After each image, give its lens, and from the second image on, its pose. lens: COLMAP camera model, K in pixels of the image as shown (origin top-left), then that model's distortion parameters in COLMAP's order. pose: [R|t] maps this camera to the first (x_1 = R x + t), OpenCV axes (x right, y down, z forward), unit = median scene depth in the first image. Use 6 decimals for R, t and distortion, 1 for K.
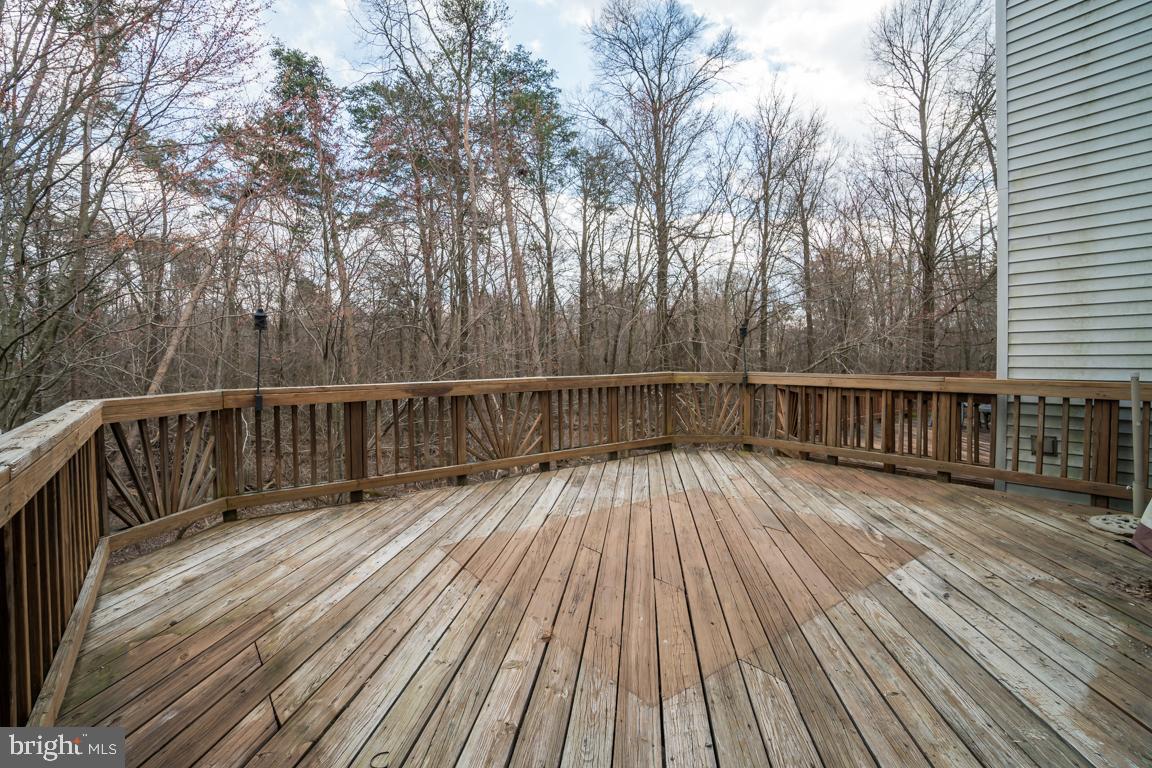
lens RADIAL K [[525.3, 0, 553.0], [0, 525.3, 381.7], [0, 0, 1]] dist [-0.061460, 0.023878]
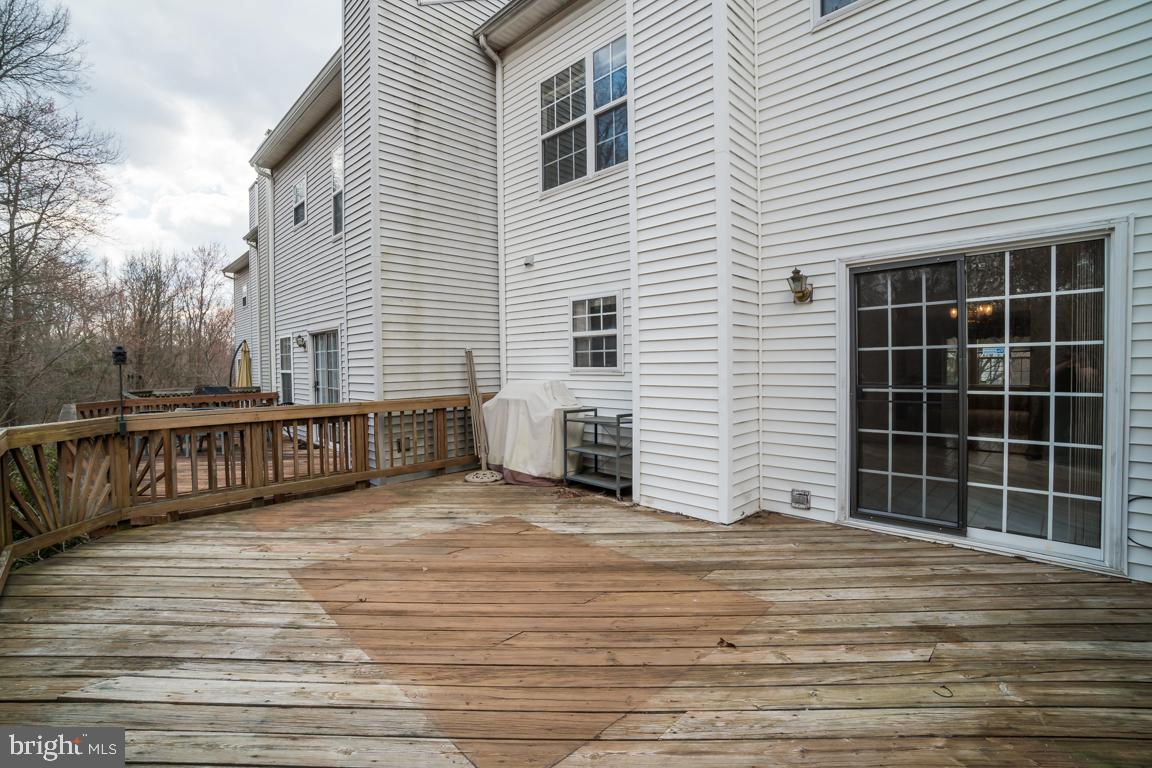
lens RADIAL K [[525.3, 0, 553.0], [0, 525.3, 381.7], [0, 0, 1]] dist [-0.061460, 0.023878]
pose [[-0.136851, -0.022452, 0.990337, -0.500581], [0.066874, 0.997253, 0.031850, -0.064070], [-0.988332, 0.070587, -0.134974, 0.713026]]
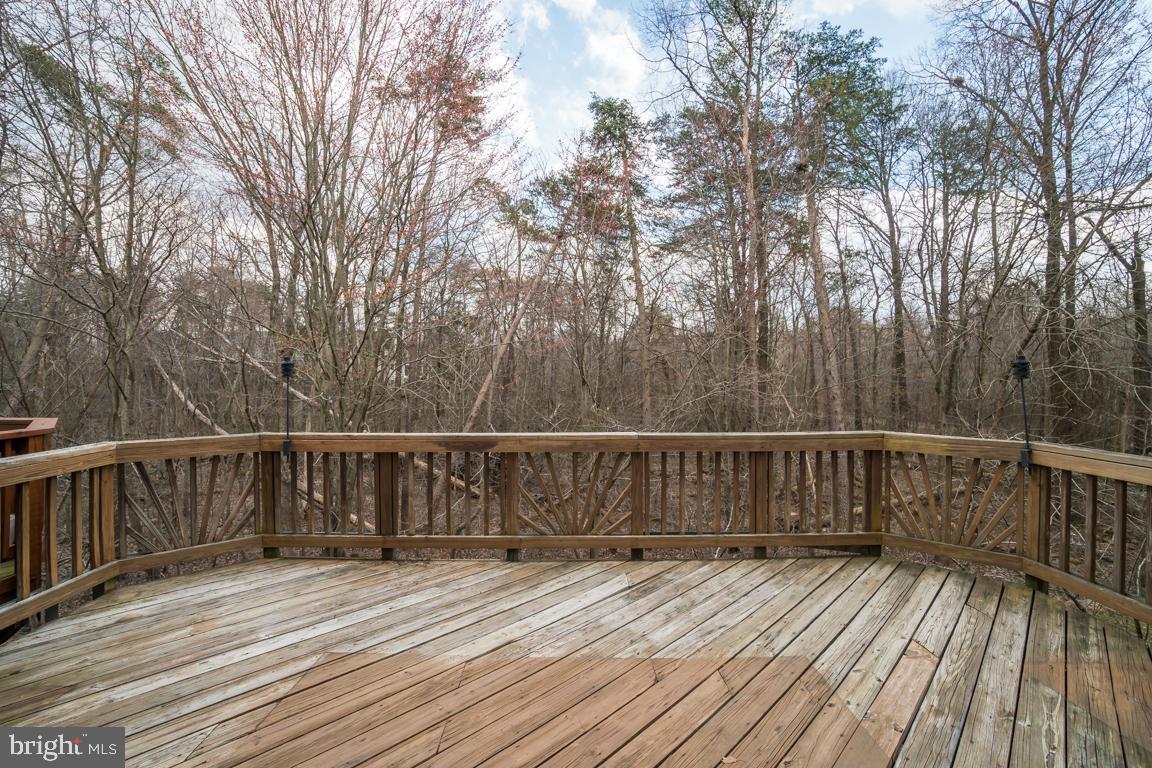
lens RADIAL K [[525.3, 0, 553.0], [0, 525.3, 381.7], [0, 0, 1]] dist [-0.061460, 0.023878]
pose [[0.816516, 0.016754, -0.577080, 0.373780], [-0.038765, 0.998914, -0.025848, -0.069452], [0.576020, 0.043476, 0.816278, 0.381607]]
